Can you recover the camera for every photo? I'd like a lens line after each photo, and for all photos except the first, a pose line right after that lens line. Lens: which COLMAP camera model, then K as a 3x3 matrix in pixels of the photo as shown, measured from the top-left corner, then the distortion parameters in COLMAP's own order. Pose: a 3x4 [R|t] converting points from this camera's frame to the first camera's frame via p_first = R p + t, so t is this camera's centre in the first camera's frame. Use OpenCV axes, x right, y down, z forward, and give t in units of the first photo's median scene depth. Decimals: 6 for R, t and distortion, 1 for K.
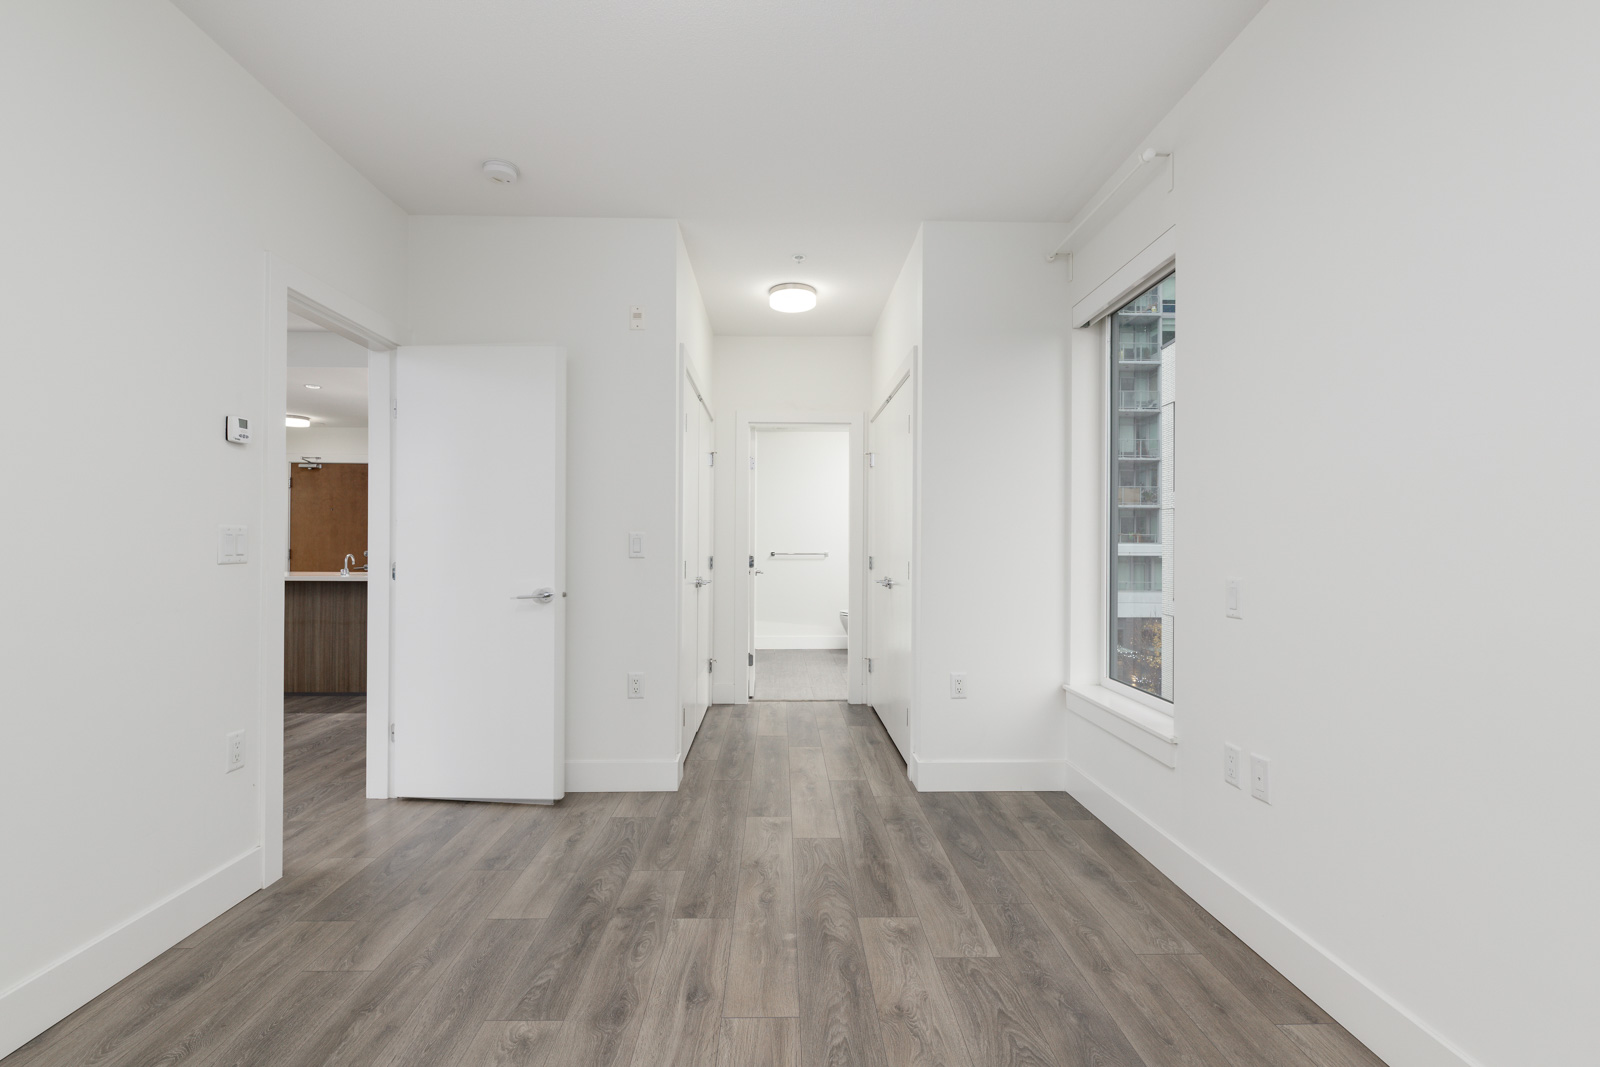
lens RADIAL K [[720.9, 0, 798.7], [0, 720.9, 543.0], [0, 0, 1]] dist [-0.000084, -0.000760]
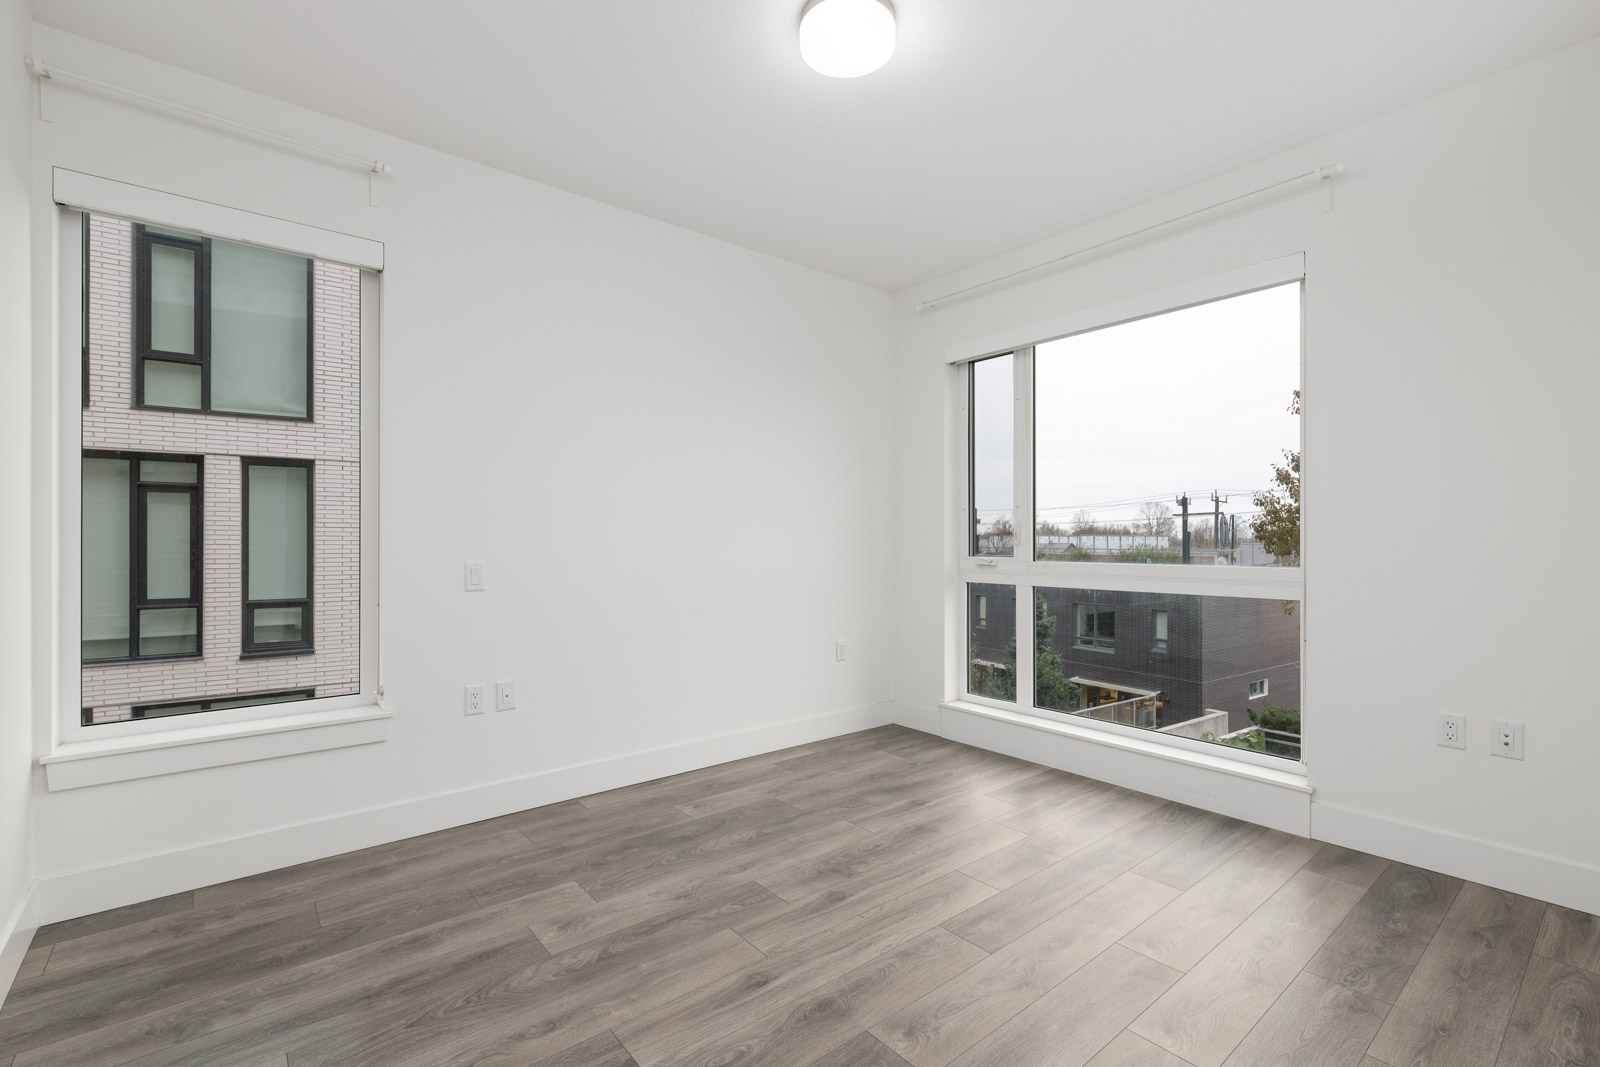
lens RADIAL K [[720.9, 0, 801.7], [0, 720.9, 535.1], [0, 0, 1]] dist [-0.000084, -0.000760]
pose [[-0.625681, 0.001286, 0.780078, -0.899450], [-0.005288, 0.999969, -0.005890, 0.004397], [-0.780061, -0.007810, -0.625655, 1.470007]]
